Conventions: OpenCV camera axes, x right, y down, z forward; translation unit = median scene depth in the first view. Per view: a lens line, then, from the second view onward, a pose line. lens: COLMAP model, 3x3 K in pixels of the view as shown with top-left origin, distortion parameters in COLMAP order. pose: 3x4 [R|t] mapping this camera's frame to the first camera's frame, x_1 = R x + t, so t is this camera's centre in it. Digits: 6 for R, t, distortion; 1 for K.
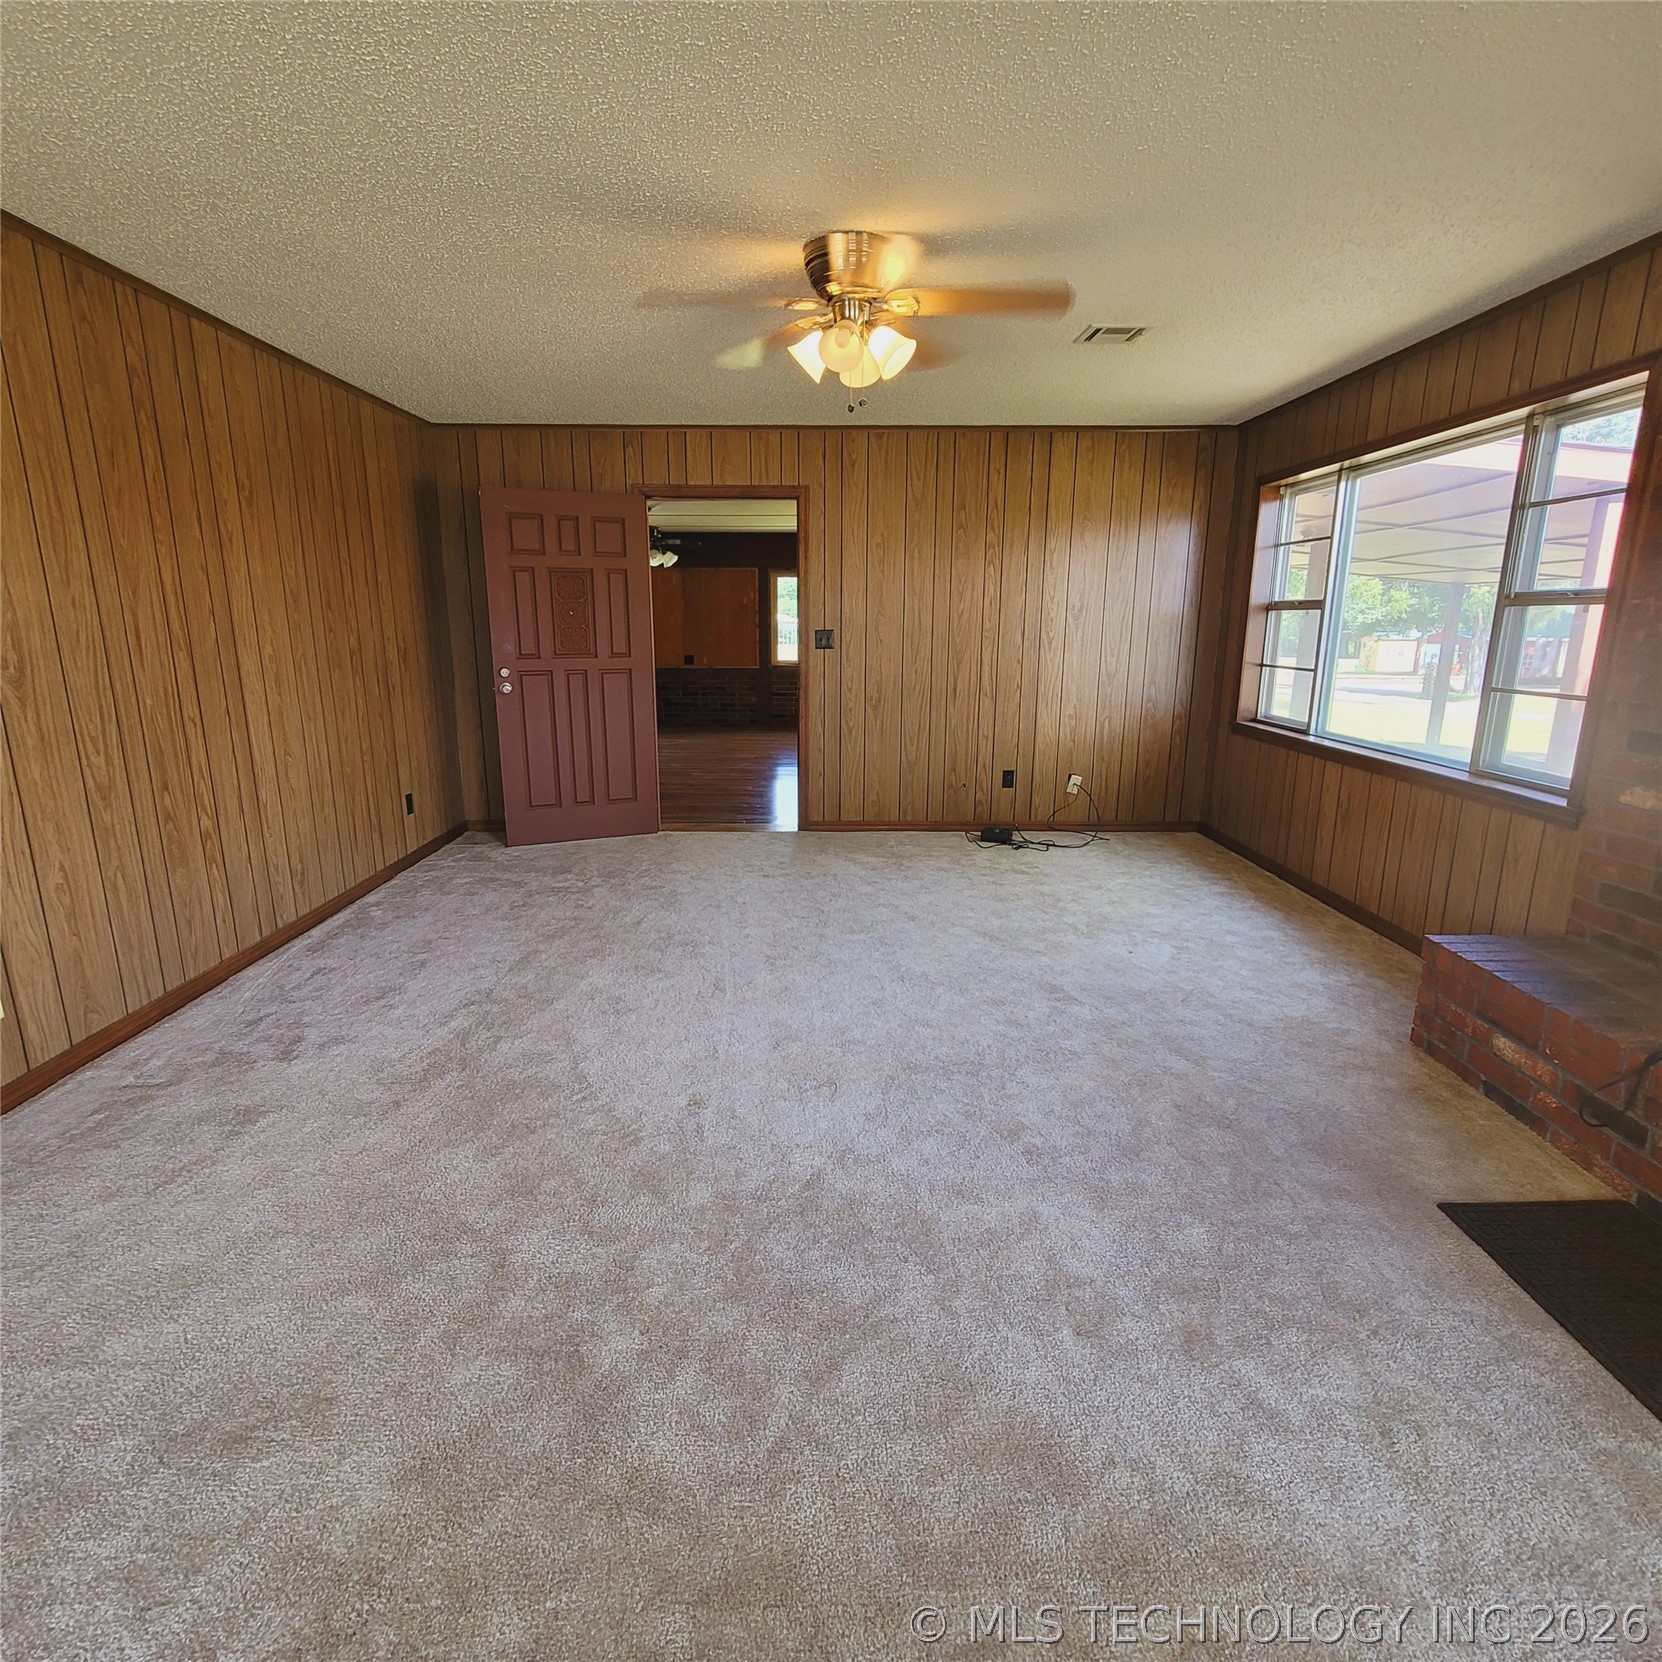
lens RADIAL K [[907.1, 0, 824.4], [0, 907.1, 833.6], [0, 0, 1]] dist [-0.006677, 0.002055]
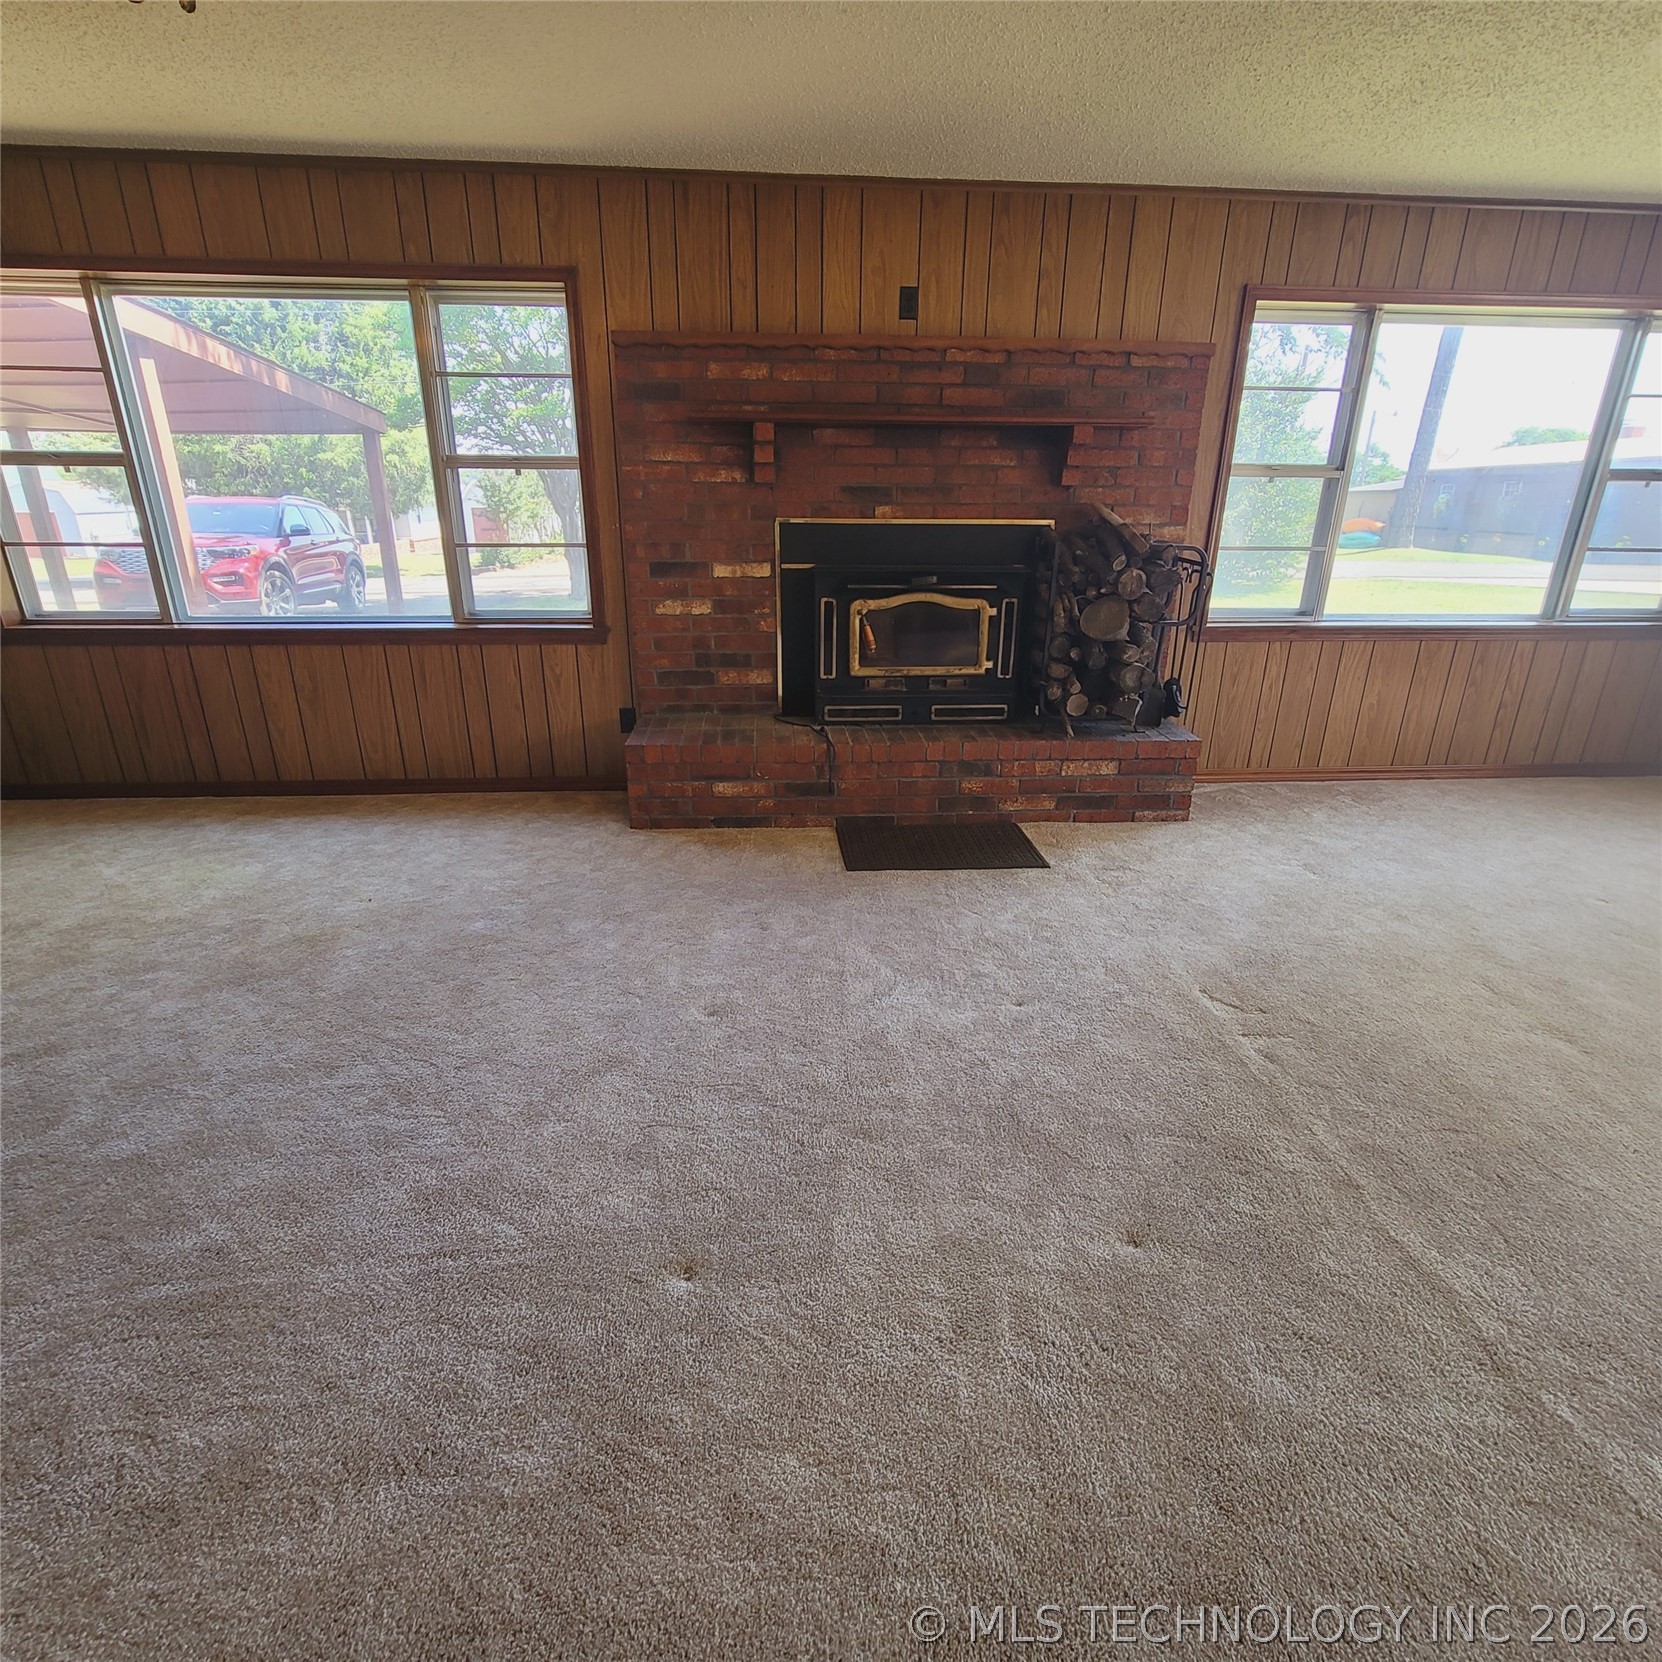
lens RADIAL K [[907.1, 0, 824.4], [0, 907.1, 833.6], [0, 0, 1]] dist [-0.006677, 0.002055]
pose [[-0.060003, -0.360644, 0.930772, -0.462143], [0.224777, 0.903621, 0.364614, -0.140423], [-0.972561, 0.231094, 0.026845, 0.592559]]
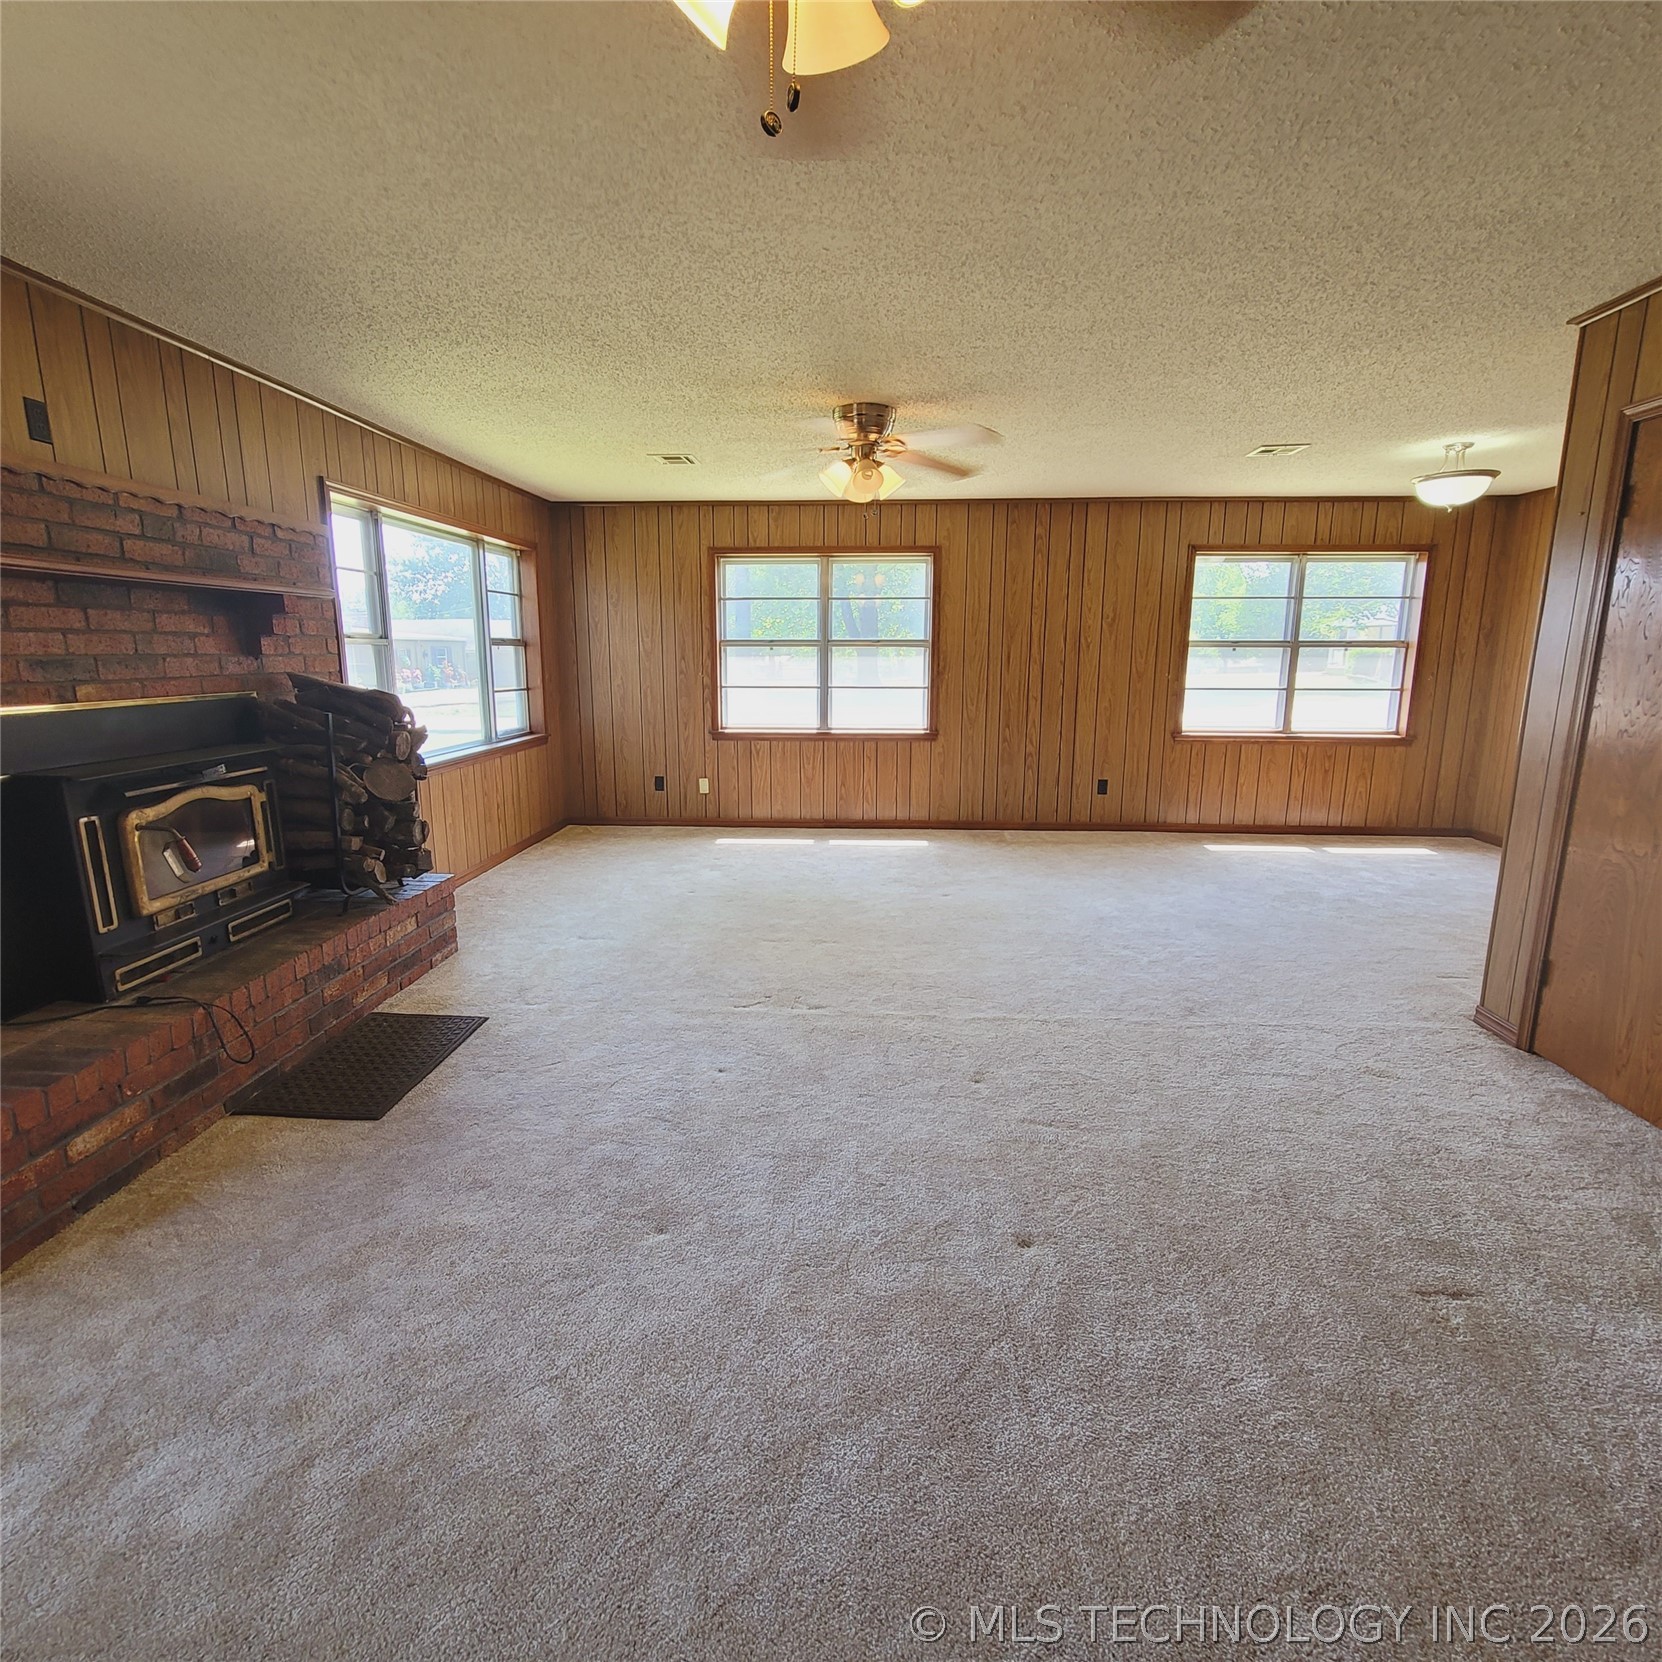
lens RADIAL K [[907.1, 0, 824.4], [0, 907.1, 833.6], [0, 0, 1]] dist [-0.006677, 0.002055]
pose [[-0.997660, -0.021042, 0.065045, -0.007211], [0.008191, 0.907807, 0.419308, -0.285557], [-0.067871, 0.418860, -0.905511, 1.167027]]
